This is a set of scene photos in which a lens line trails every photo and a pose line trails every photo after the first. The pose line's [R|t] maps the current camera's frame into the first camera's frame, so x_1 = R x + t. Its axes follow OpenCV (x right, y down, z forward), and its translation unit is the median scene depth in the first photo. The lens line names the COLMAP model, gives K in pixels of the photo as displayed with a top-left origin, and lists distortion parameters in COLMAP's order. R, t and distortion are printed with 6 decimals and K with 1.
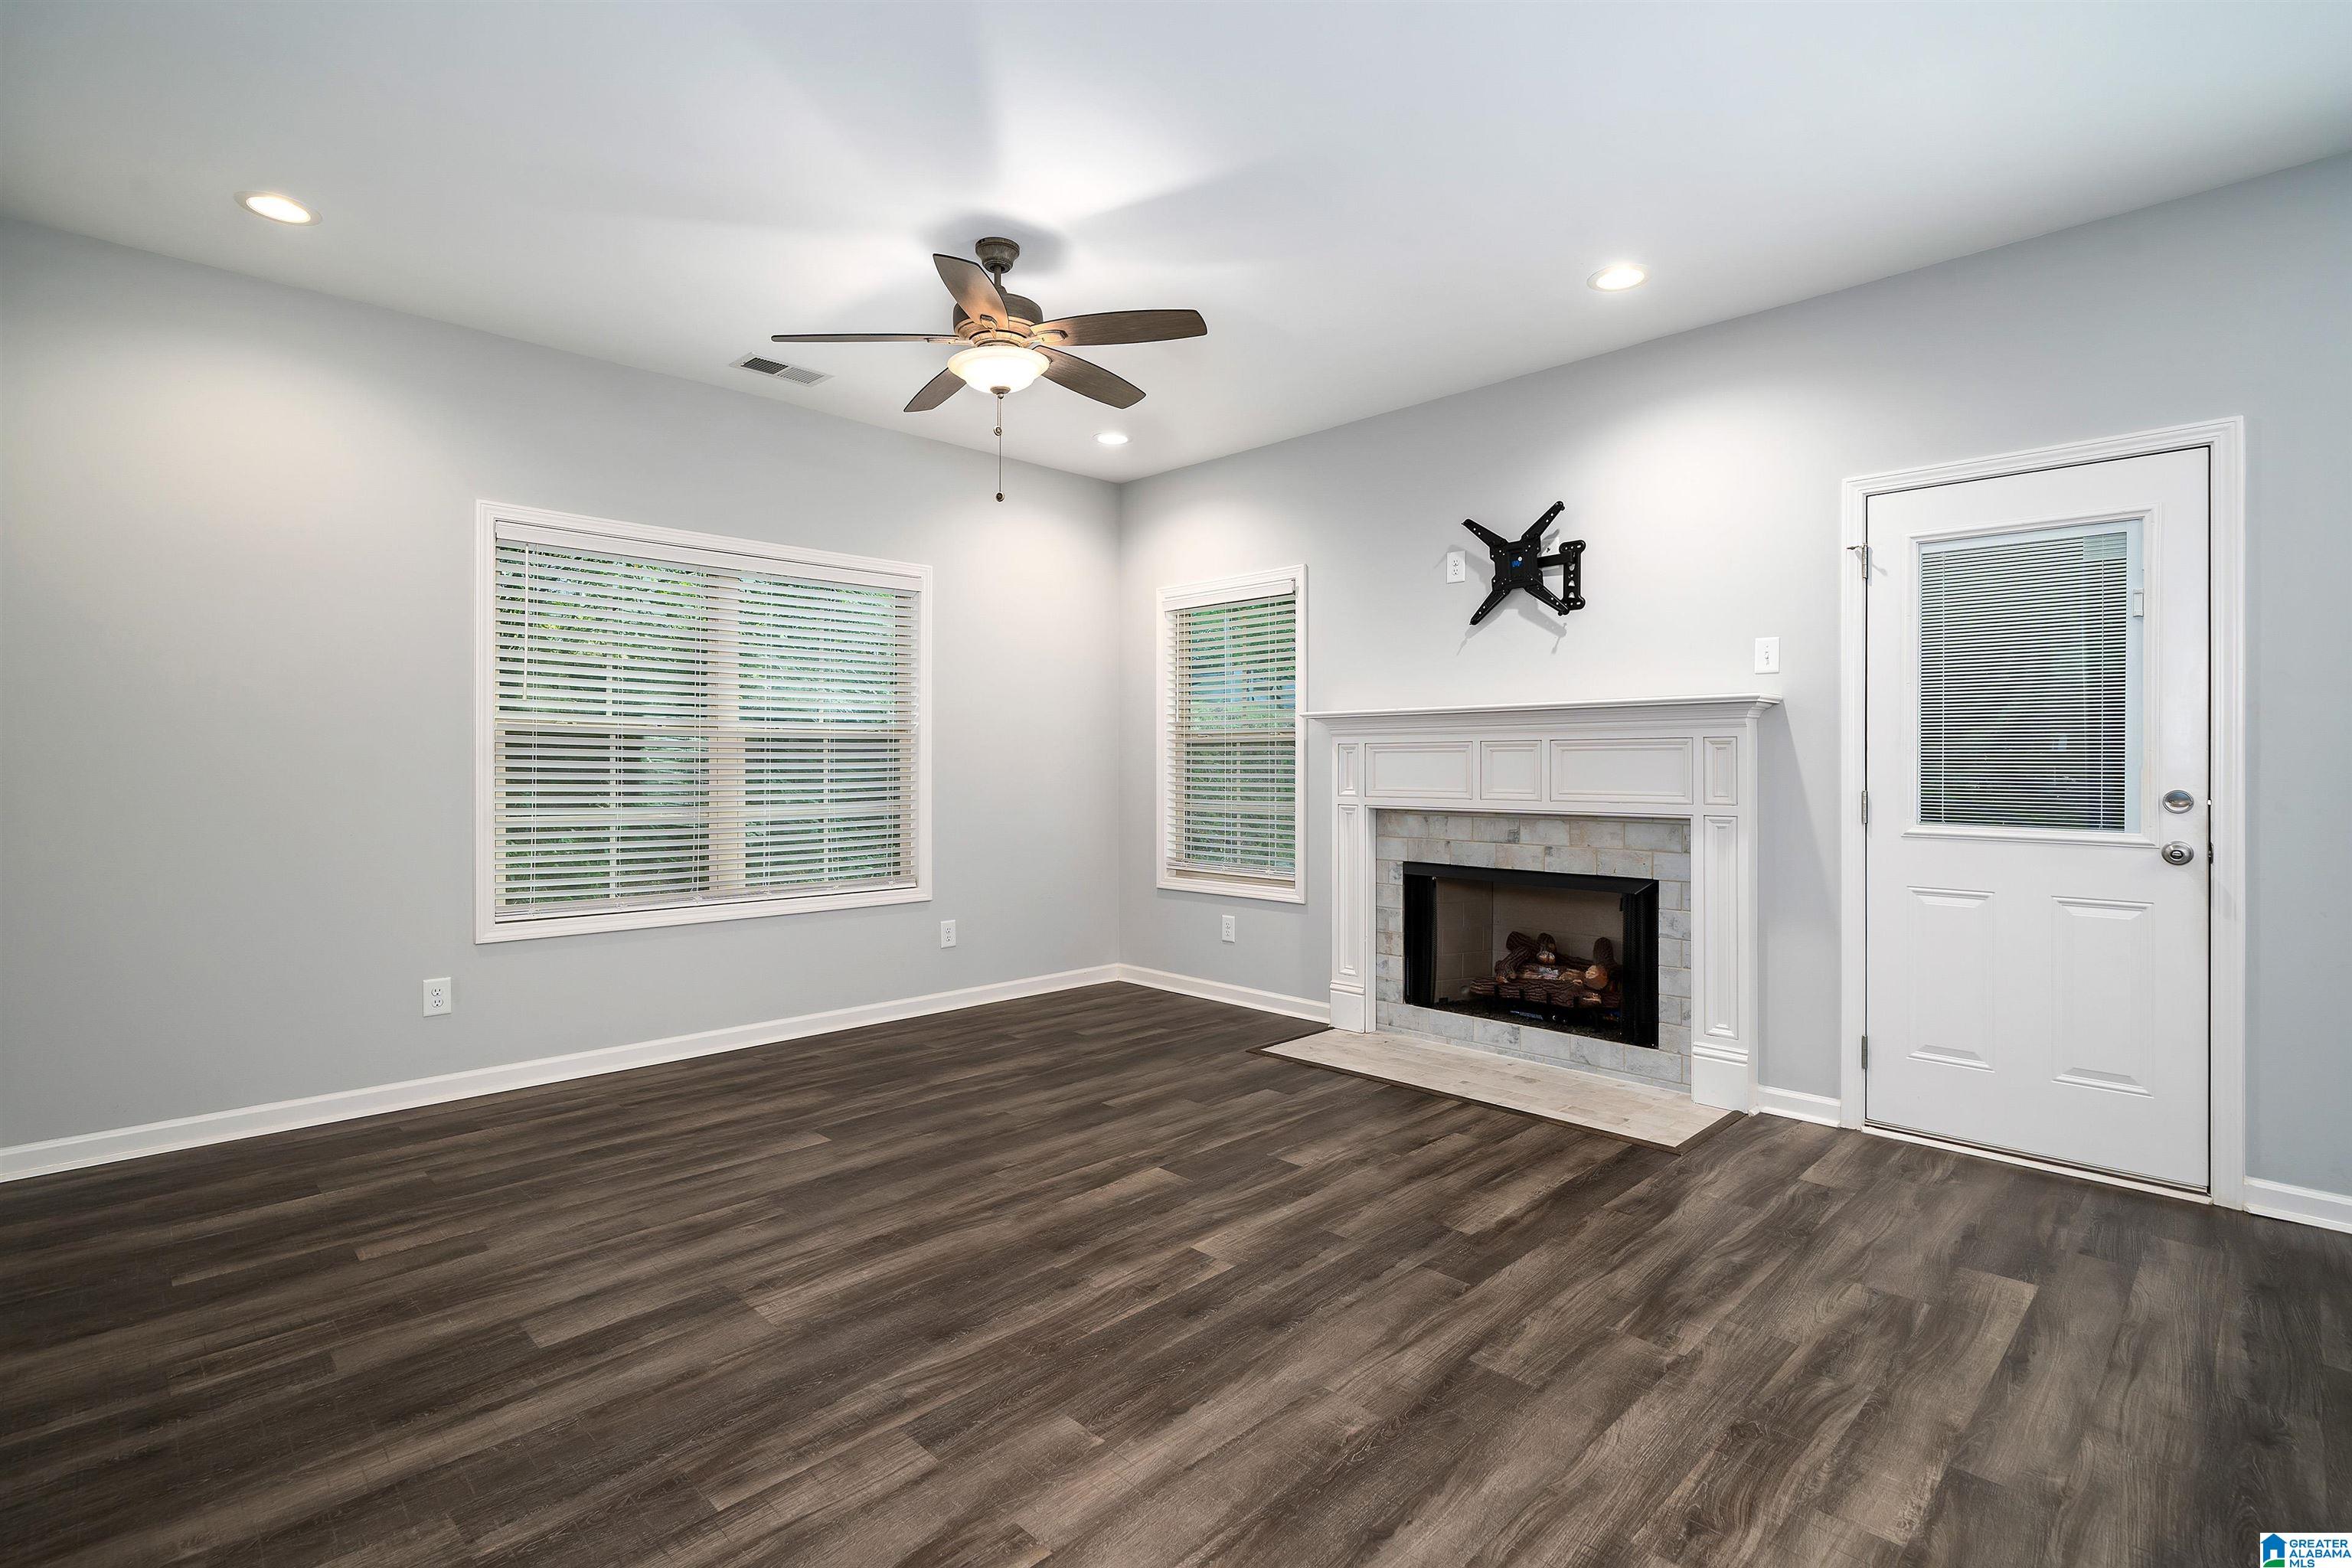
lens RADIAL K [[1111.0, 0, 1157.9], [0, 1111.0, 762.1], [0, 0, 1]] dist [-0.000303, 0.000146]
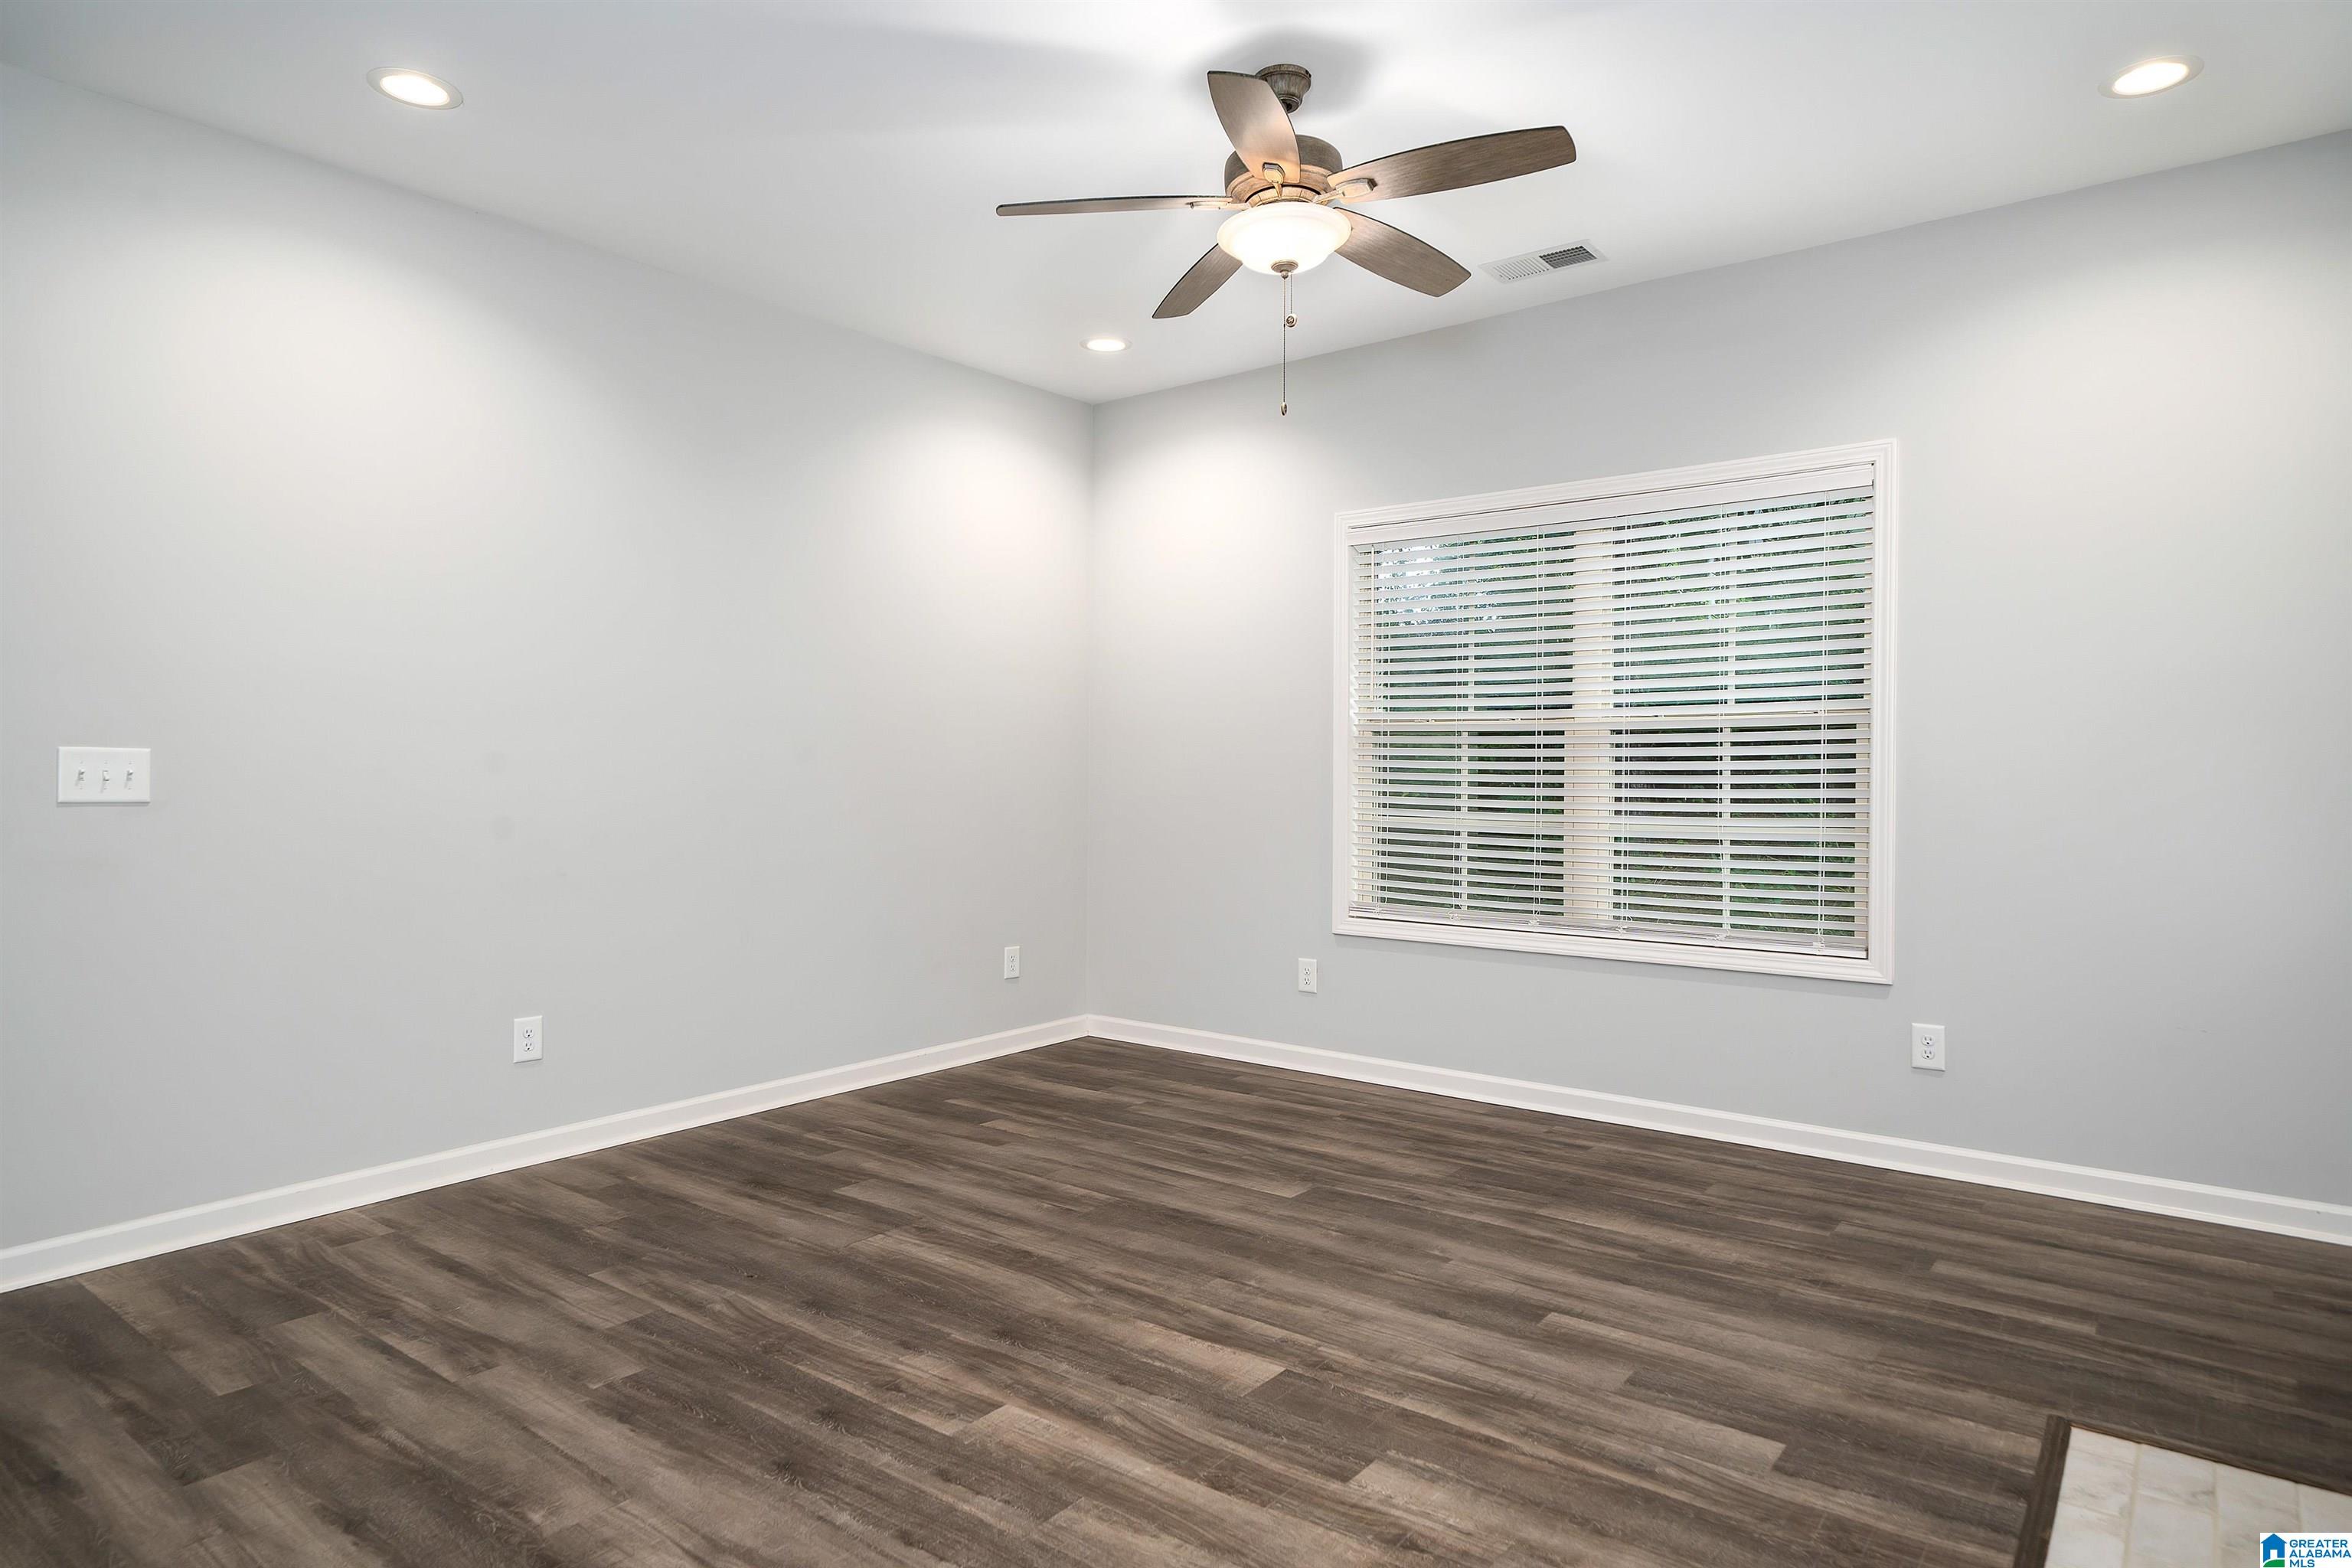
lens RADIAL K [[1351.9, 0, 1169.8], [0, 1351.9, 782.5], [0, 0, 1]] dist [-0.001766, 0.004295]
pose [[0.131385, 0.011845, -0.991261, 0.737266], [0.002423, 0.999922, 0.012270, 0.003385], [0.991329, -0.004014, 0.131346, 0.771979]]
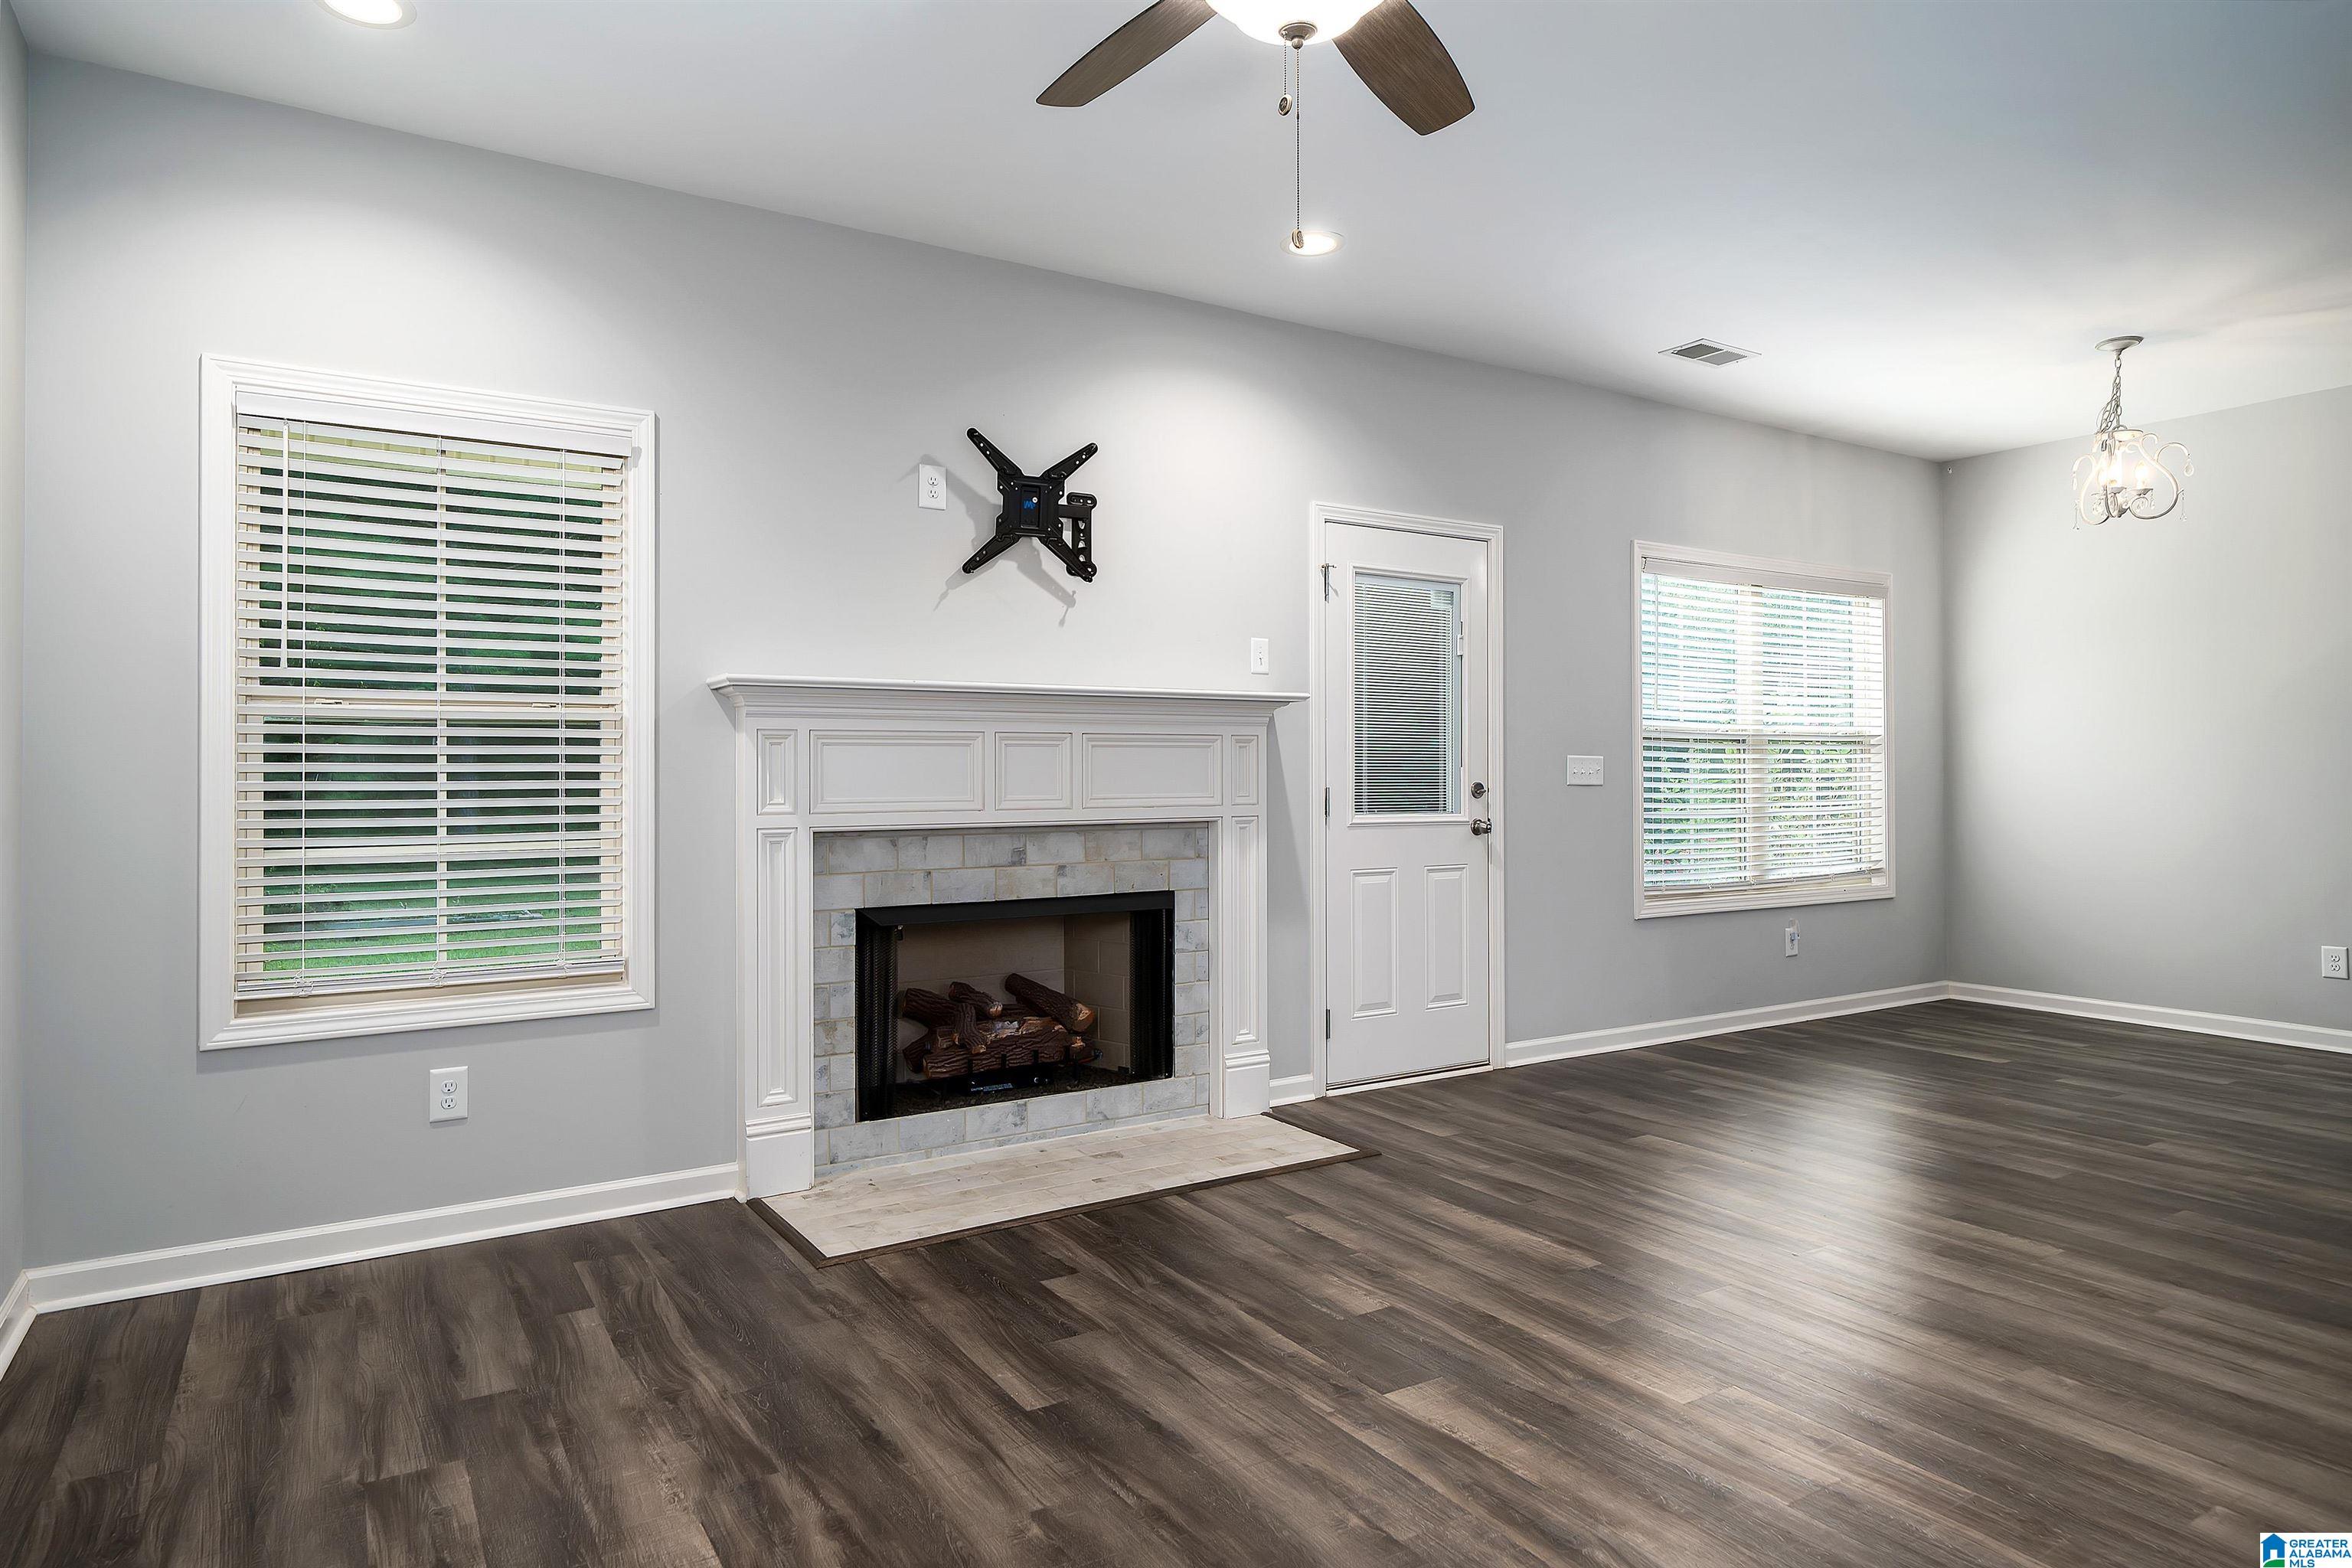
lens RADIAL K [[1351.9, 0, 1167.4], [0, 1351.9, 752.6], [0, 0, 1]] dist [-0.001766, 0.004295]
pose [[0.215110, 0.009215, 0.976546, -0.734362], [-0.002084, 0.999958, -0.008977, 0.003781], [-0.976588, -0.000104, 0.215120, 0.891610]]
